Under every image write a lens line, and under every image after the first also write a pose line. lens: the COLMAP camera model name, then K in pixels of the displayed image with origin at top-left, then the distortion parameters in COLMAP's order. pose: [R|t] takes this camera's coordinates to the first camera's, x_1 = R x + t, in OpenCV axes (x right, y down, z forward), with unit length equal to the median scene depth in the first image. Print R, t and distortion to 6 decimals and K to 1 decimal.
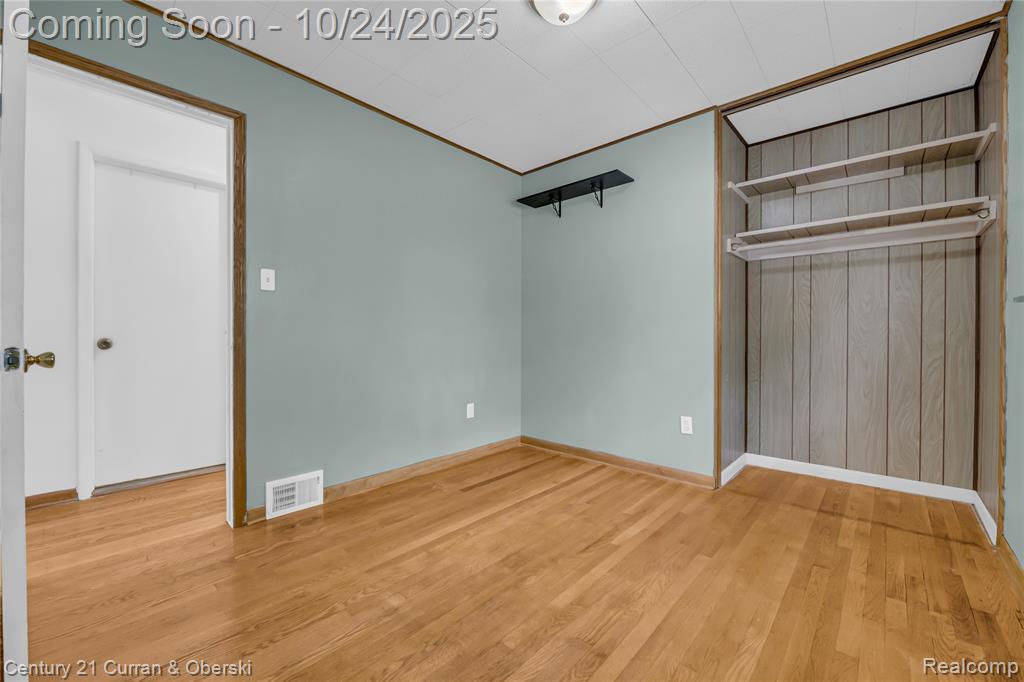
lens RADIAL K [[414.7, 0, 509.4], [0, 414.7, 338.4], [0, 0, 1]] dist [-0.010779, -0.001525]
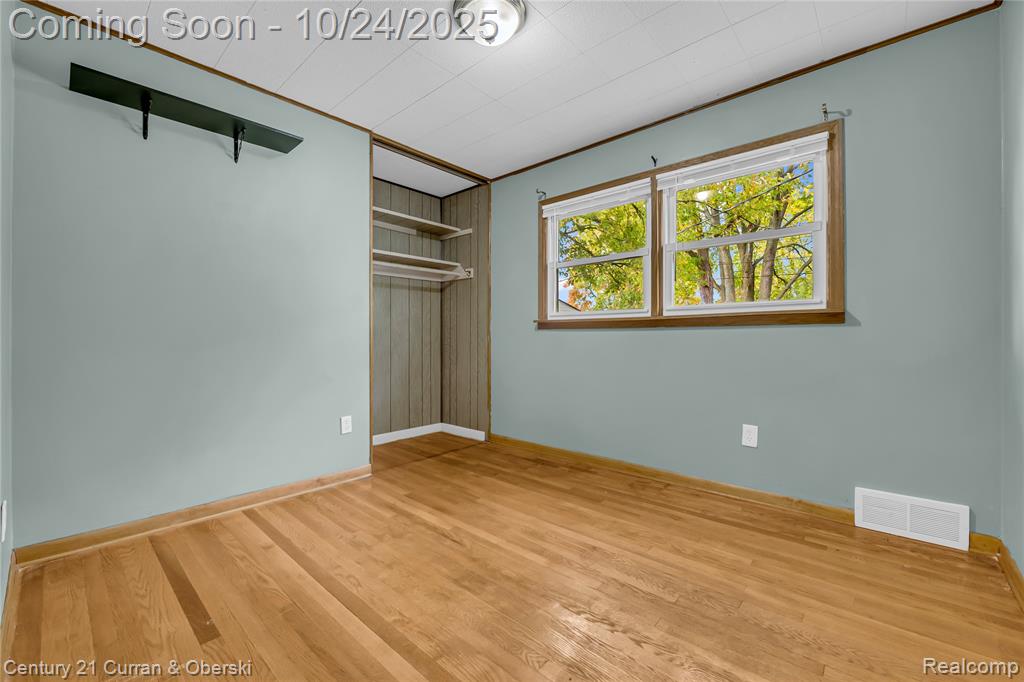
lens RADIAL K [[414.7, 0, 507.9], [0, 414.7, 339.6], [0, 0, 1]] dist [-0.010779, -0.001525]
pose [[0.002340, -0.007226, 0.999971, -0.680462], [0.010475, 0.999919, 0.007201, -0.003513], [-0.999942, 0.010458, 0.002416, 0.691706]]
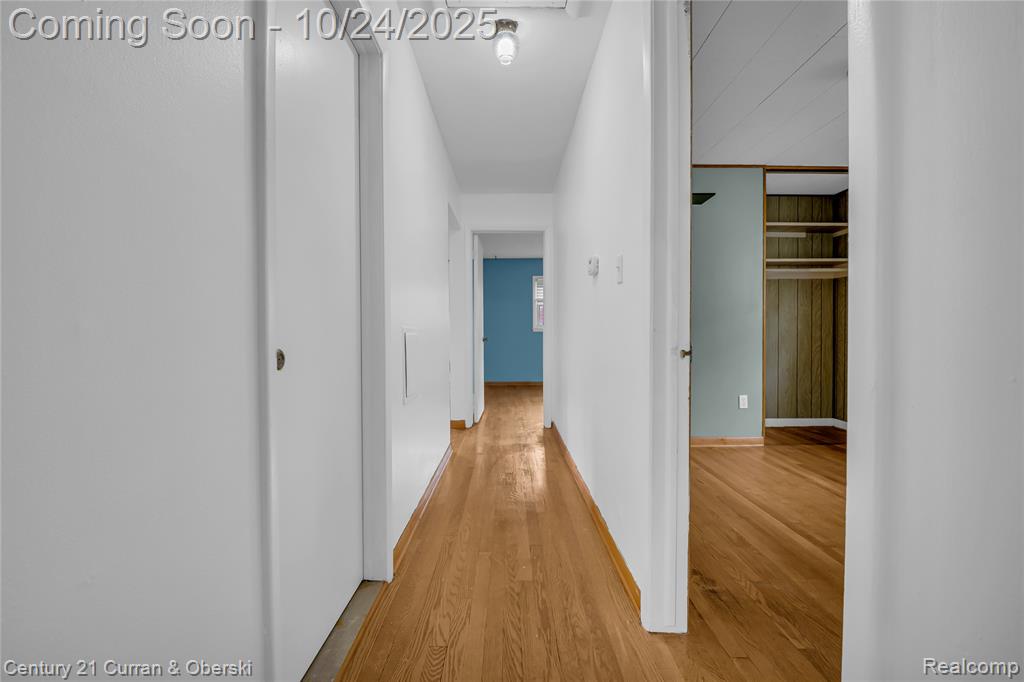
lens RADIAL K [[414.7, 0, 513.1], [0, 414.7, 342.4], [0, 0, 1]] dist [-0.010779, -0.001525]
pose [[0.730889, -0.017716, 0.682266, -1.148591], [0.006077, 0.999792, 0.019451, -0.009597], [-0.682469, -0.010070, 0.730845, 0.630687]]
